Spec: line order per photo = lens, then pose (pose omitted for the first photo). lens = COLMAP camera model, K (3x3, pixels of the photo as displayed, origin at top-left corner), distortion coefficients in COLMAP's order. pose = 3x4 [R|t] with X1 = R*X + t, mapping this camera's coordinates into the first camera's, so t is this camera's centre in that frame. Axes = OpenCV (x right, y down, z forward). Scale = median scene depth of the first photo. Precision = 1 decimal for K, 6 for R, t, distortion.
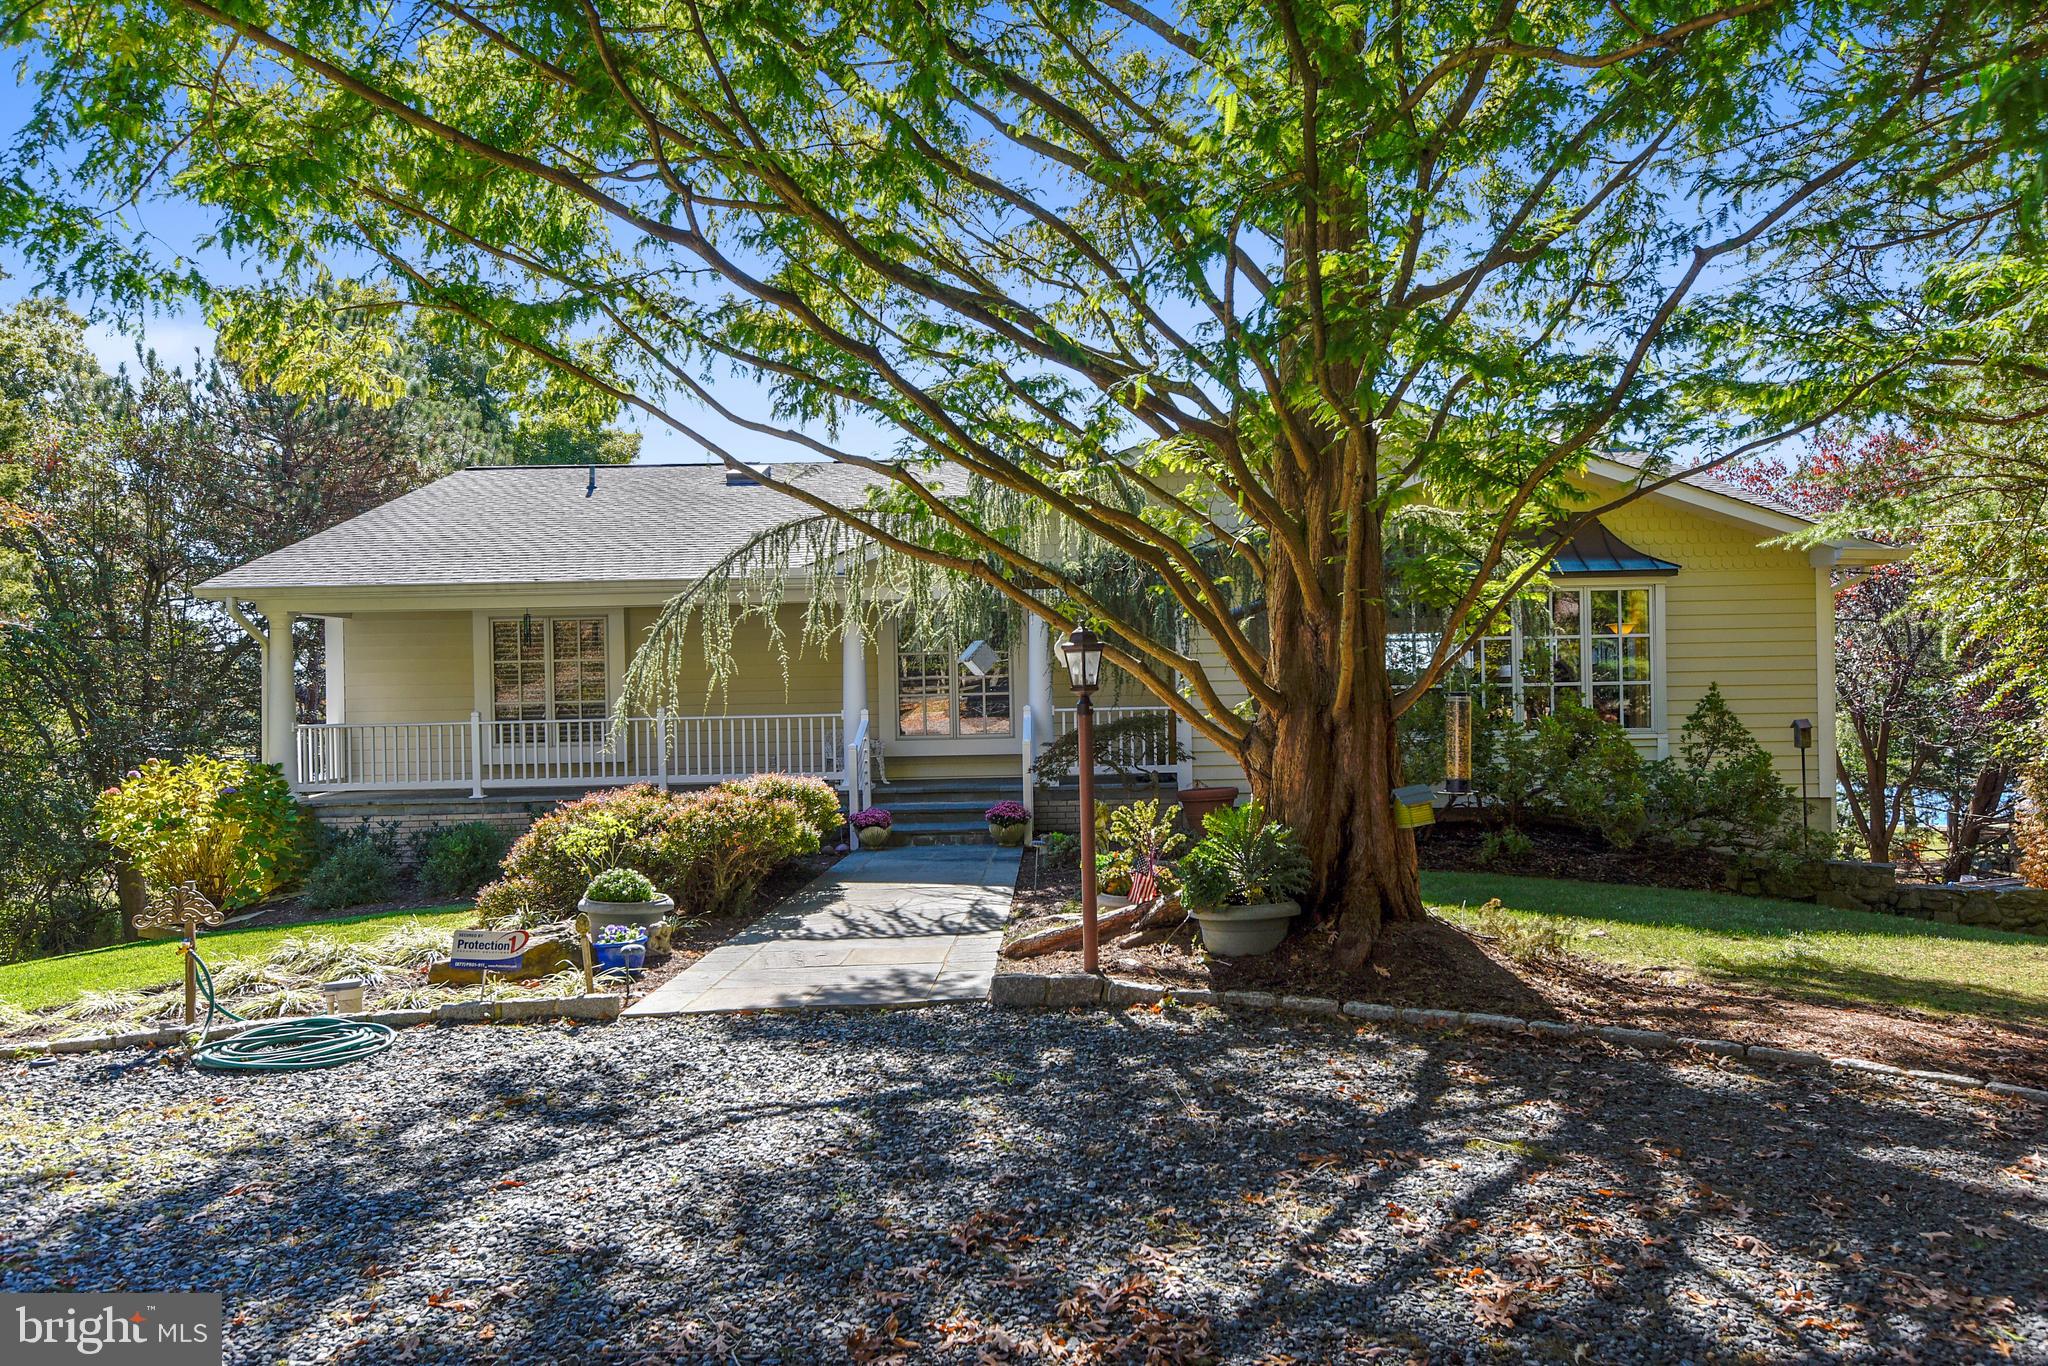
lens RADIAL K [[1477.7, 0, 1024.0], [0, 1477.7, 683.0], [0, 0, 1]] dist [-0.002583, -0.000371]
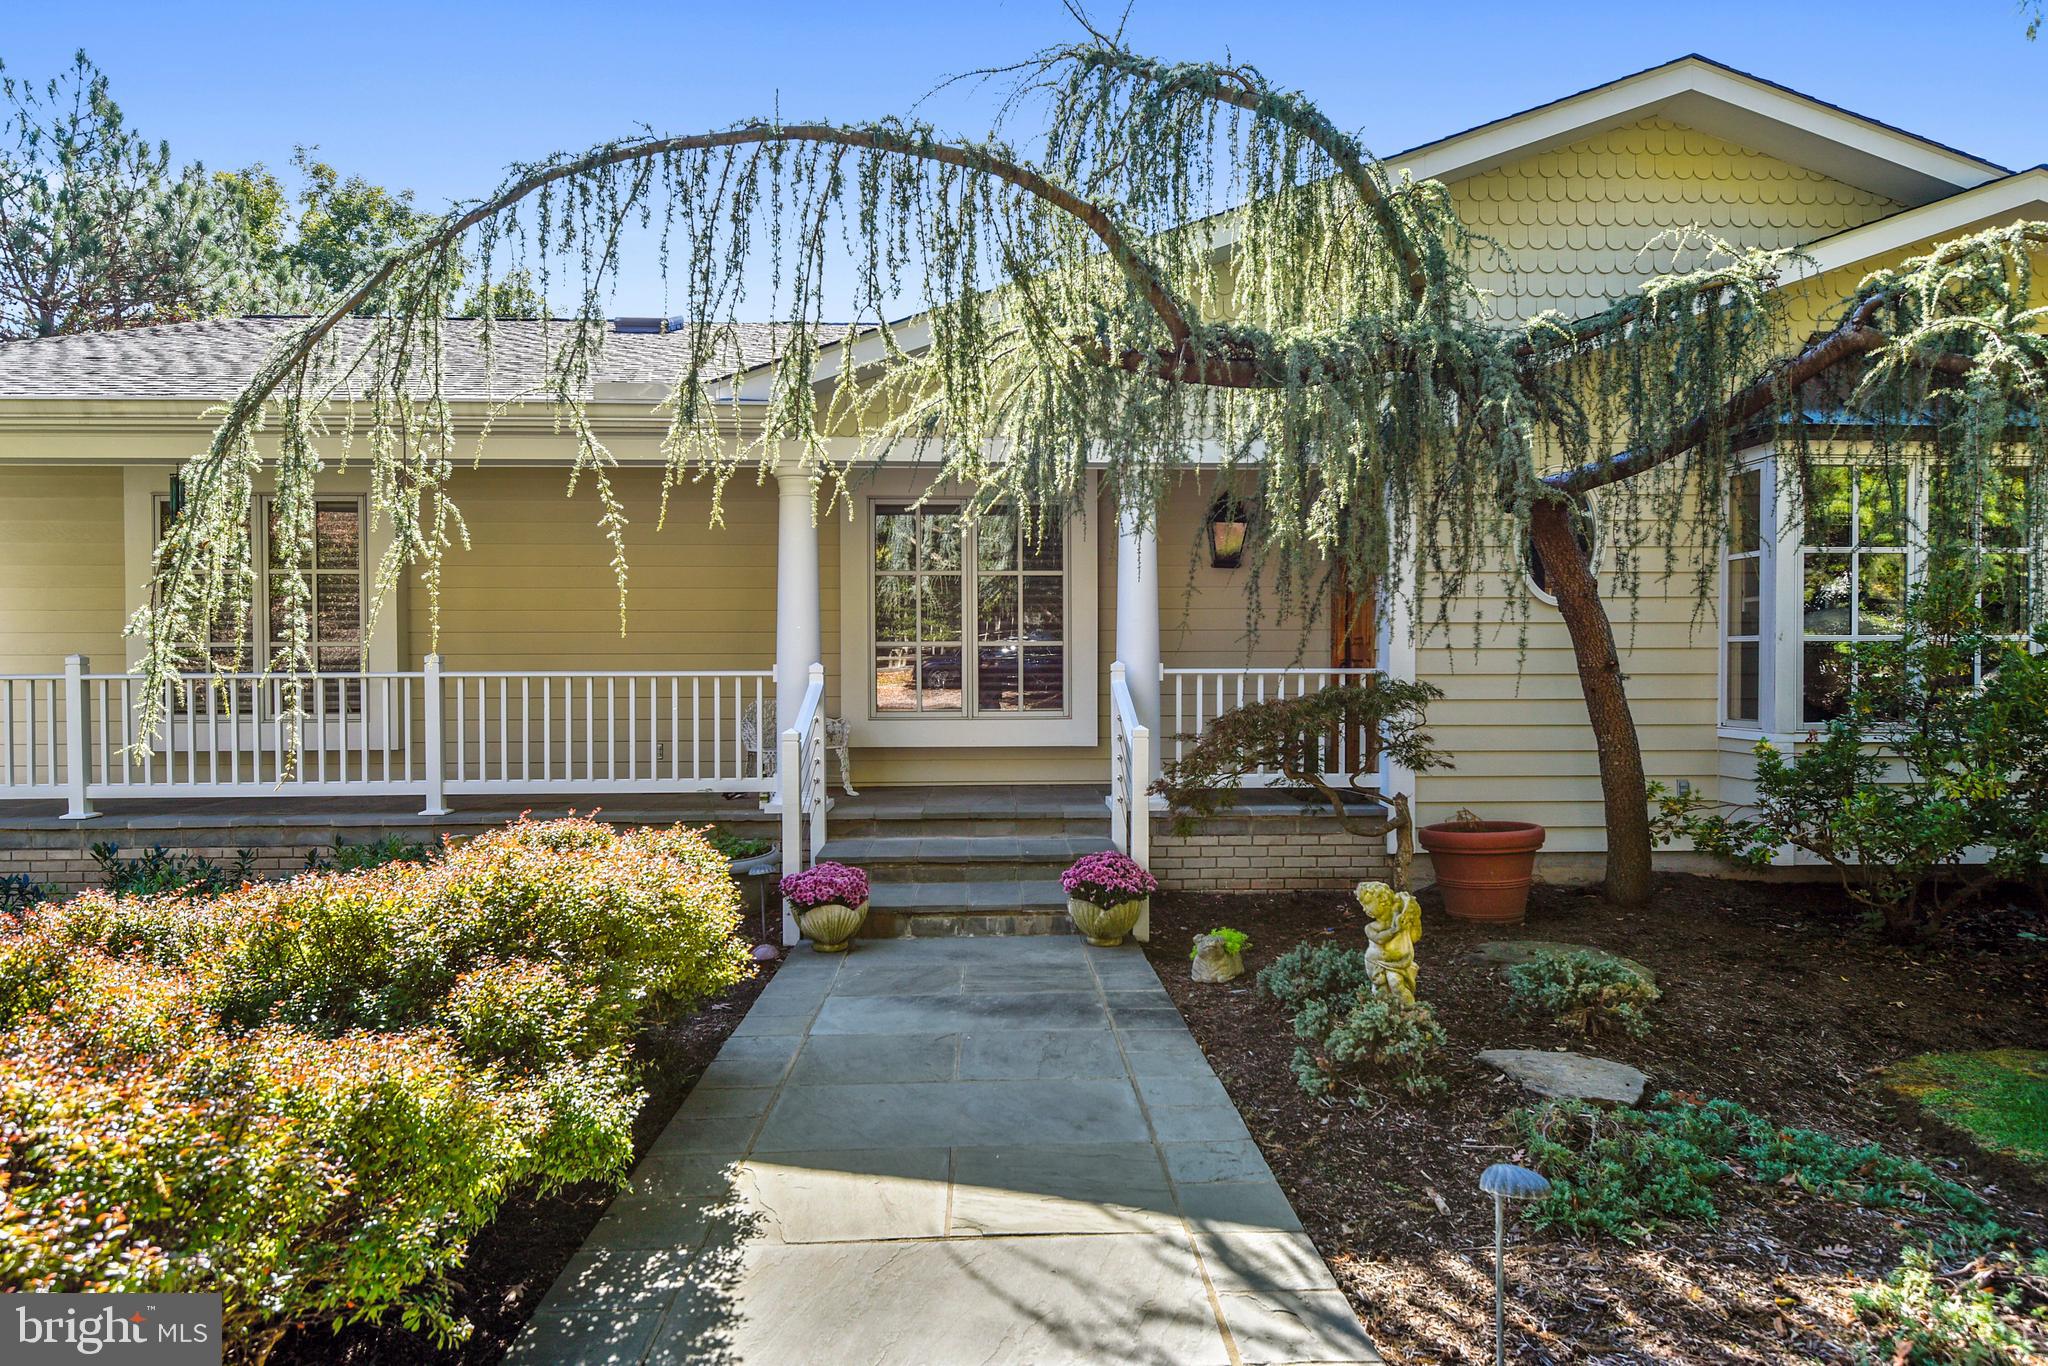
lens RADIAL K [[1277.1, 0, 1024.0], [0, 1277.1, 683.0], [0, 0, 1]] dist [0.006026, 0.001018]
pose [[0.998408, 0.016751, 0.053862, -0.057668], [-0.017662, 0.999708, 0.016487, 0.016280], [-0.053570, -0.017412, 0.998412, 0.536448]]
